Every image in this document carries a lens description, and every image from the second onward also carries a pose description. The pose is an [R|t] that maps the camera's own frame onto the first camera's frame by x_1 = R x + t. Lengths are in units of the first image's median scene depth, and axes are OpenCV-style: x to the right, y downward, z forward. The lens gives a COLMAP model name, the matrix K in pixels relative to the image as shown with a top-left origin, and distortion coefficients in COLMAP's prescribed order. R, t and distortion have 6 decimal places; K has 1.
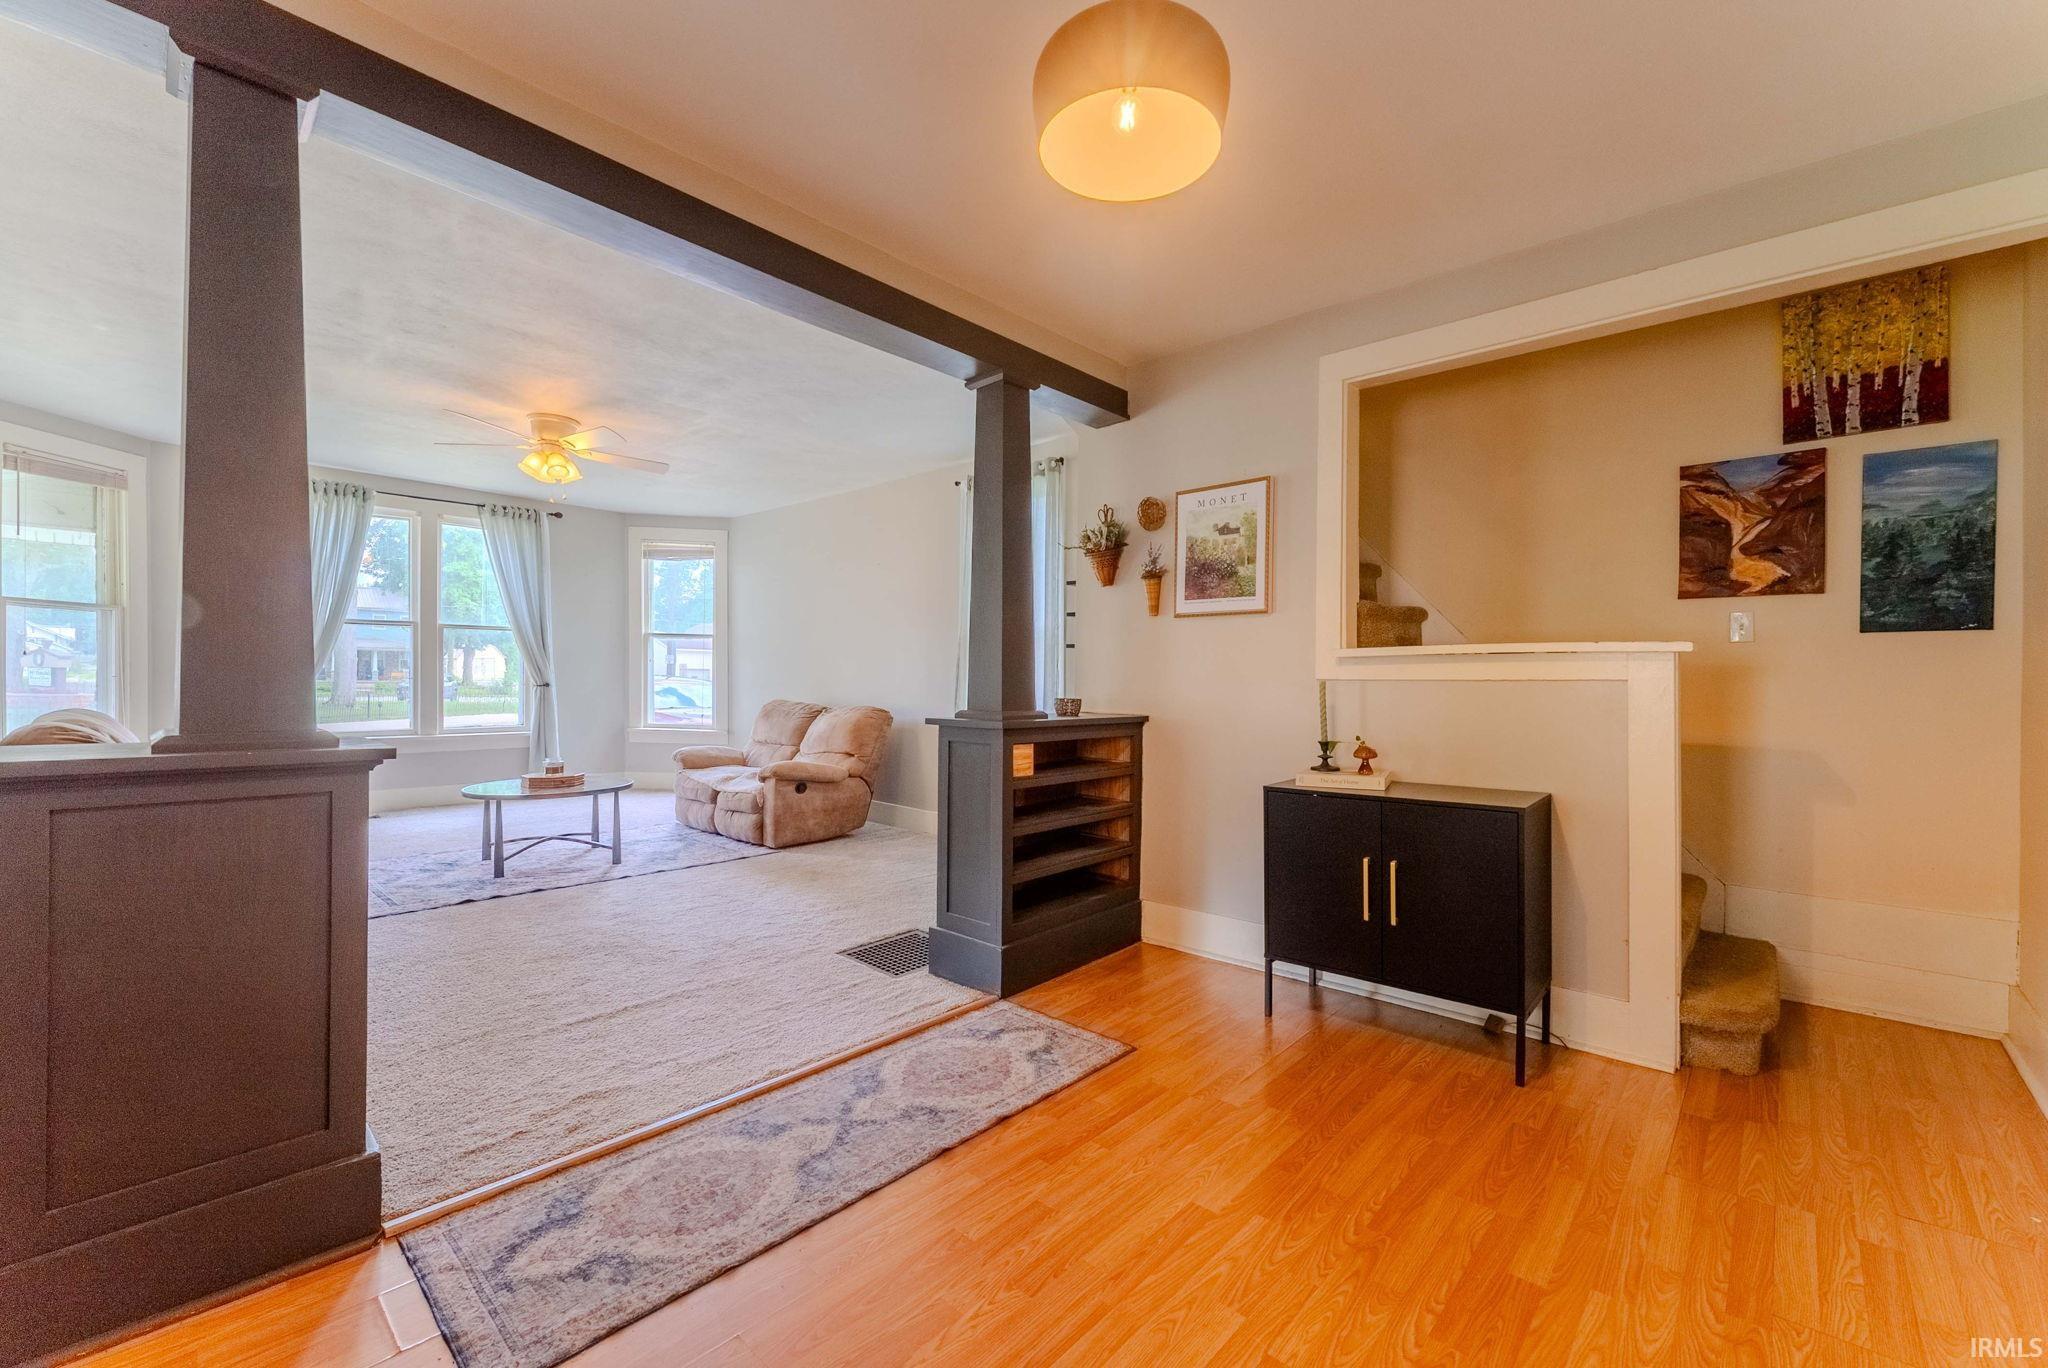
lens RADIAL K [[826.7, 0, 1038.8], [0, 826.7, 680.8], [0, 0, 1]] dist [-0.000680, -0.000011]
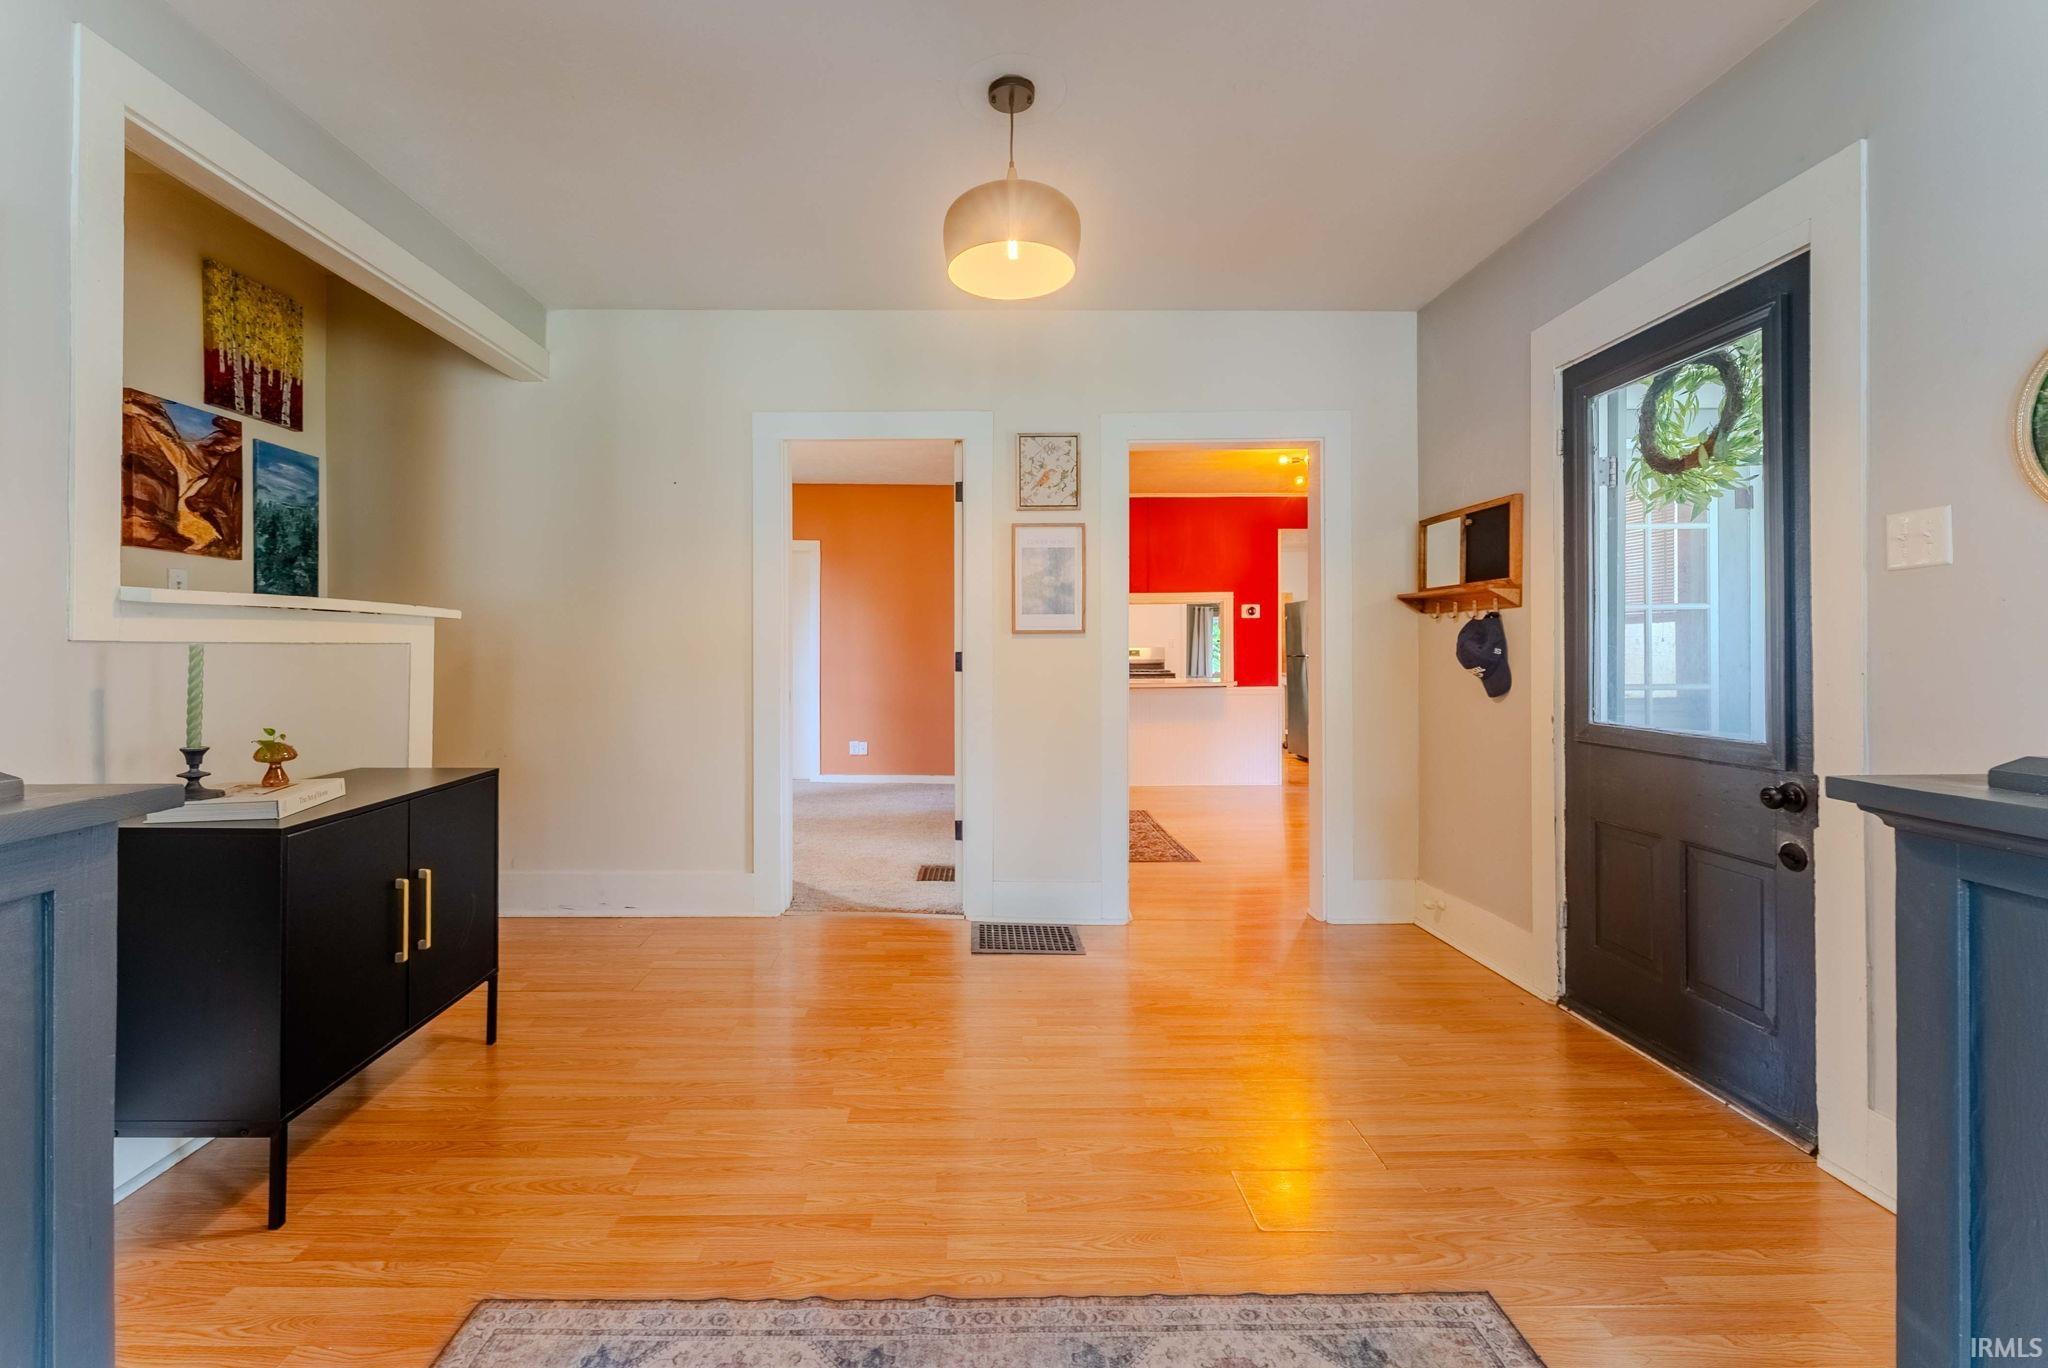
lens RADIAL K [[848.5, 0, 977.7], [0, 848.5, 651.9], [0, 0, 1]] dist [-0.000229, -0.000054]
pose [[-0.672358, -0.007383, 0.740189, -0.458885], [-0.000437, 0.999954, 0.009577, -0.000460], [-0.740226, 0.006116, -0.672331, 0.988019]]
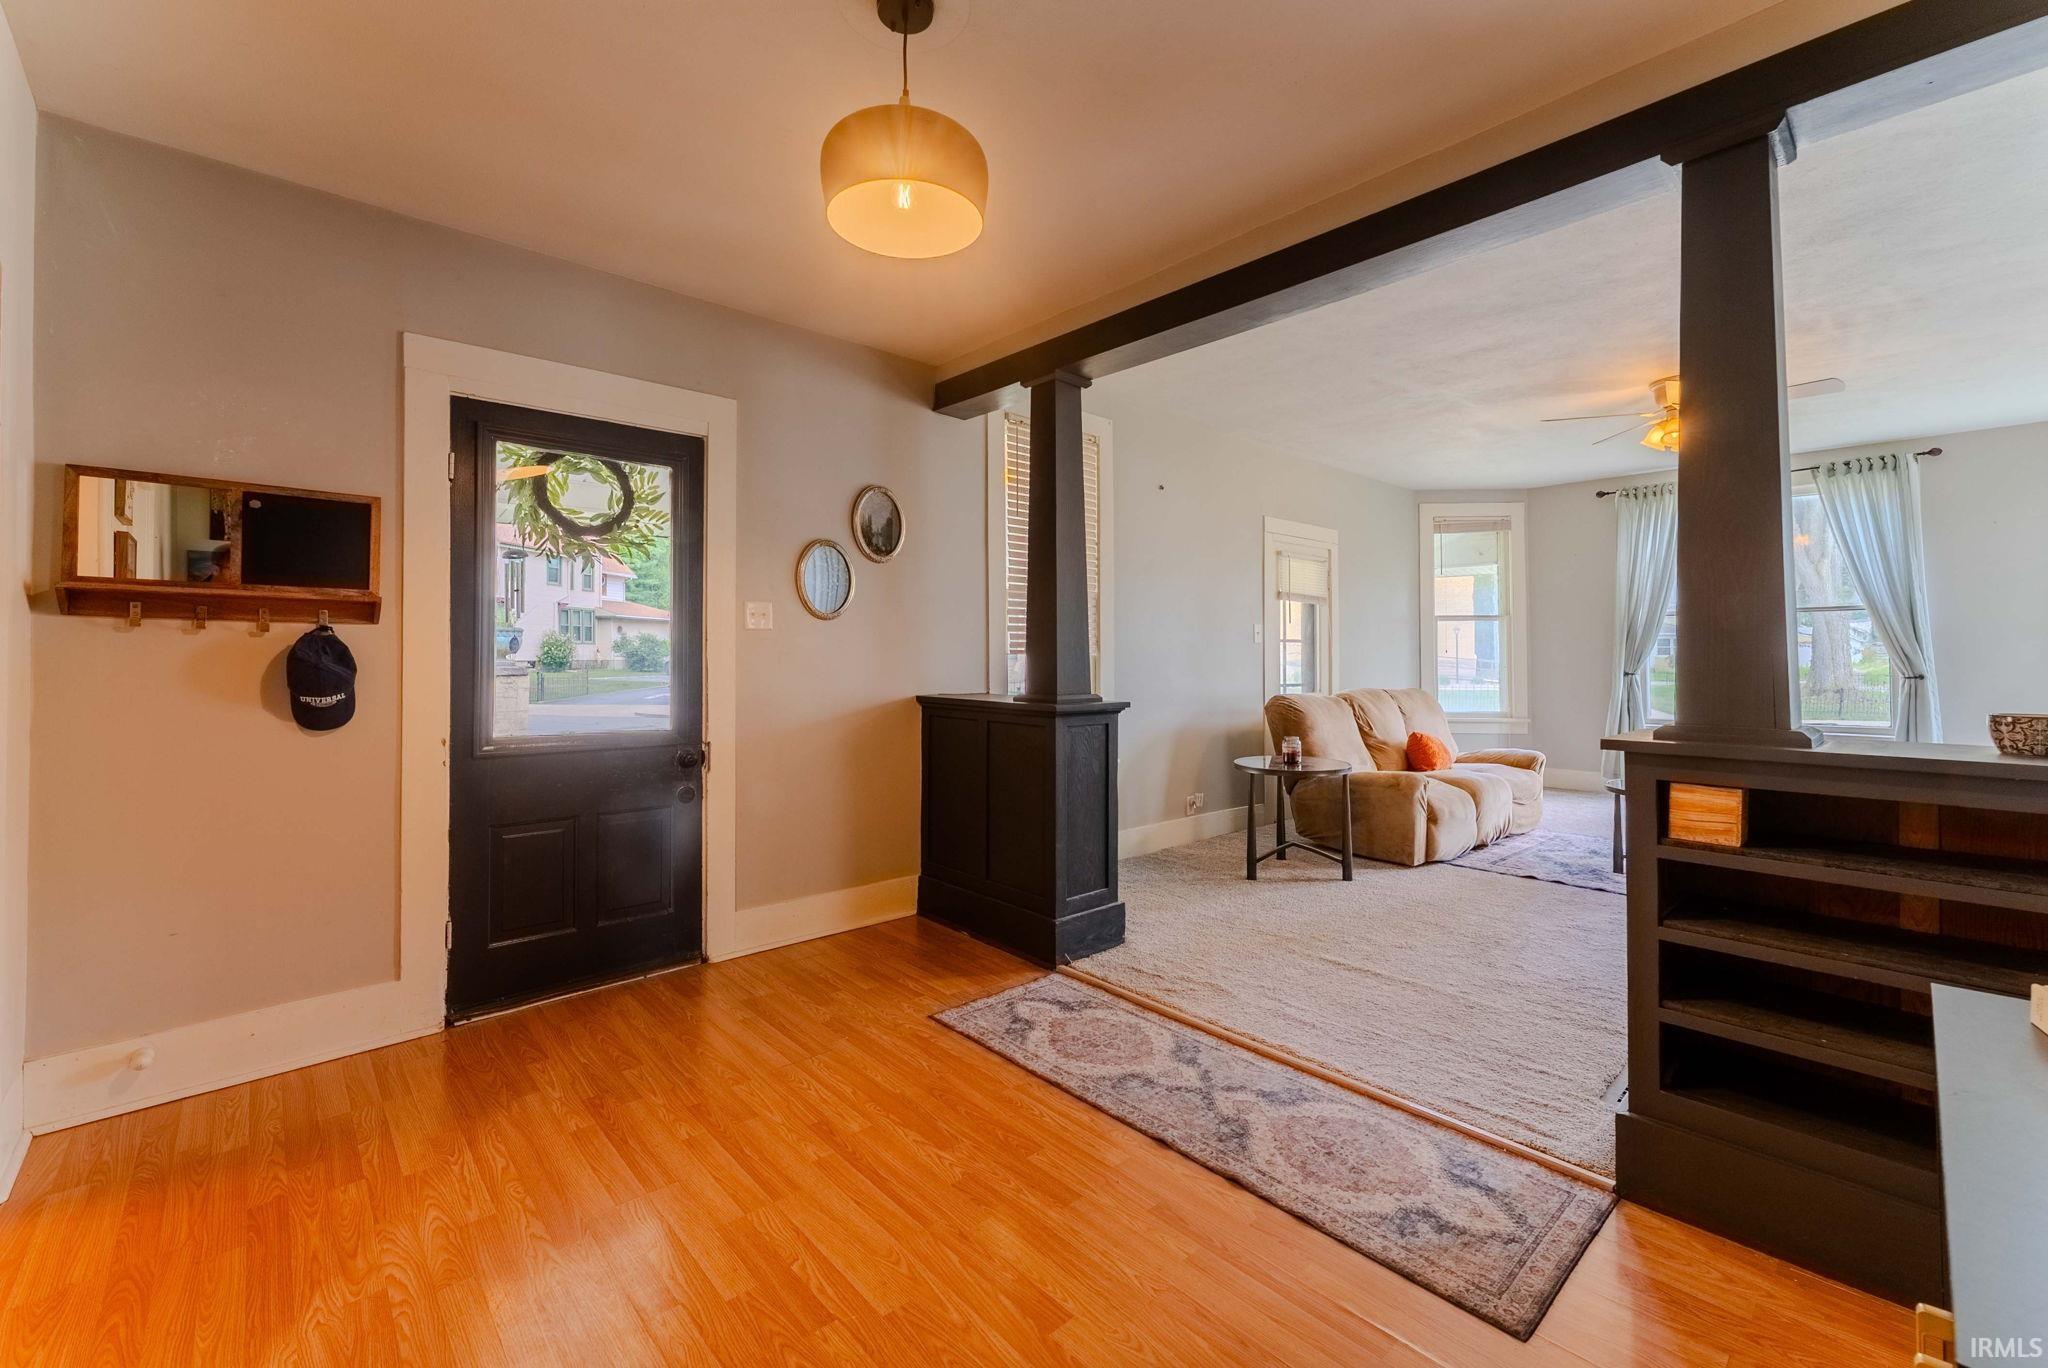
lens RADIAL K [[843.7, 0, 1038.5], [0, 843.7, 651.9], [0, 0, 1]] dist [0.000124, 0.000181]
pose [[-0.086314, -0.019167, -0.996084, 0.623173], [-0.004142, 0.999813, -0.018880, -0.001531], [0.996259, 0.002496, -0.086377, 0.631508]]
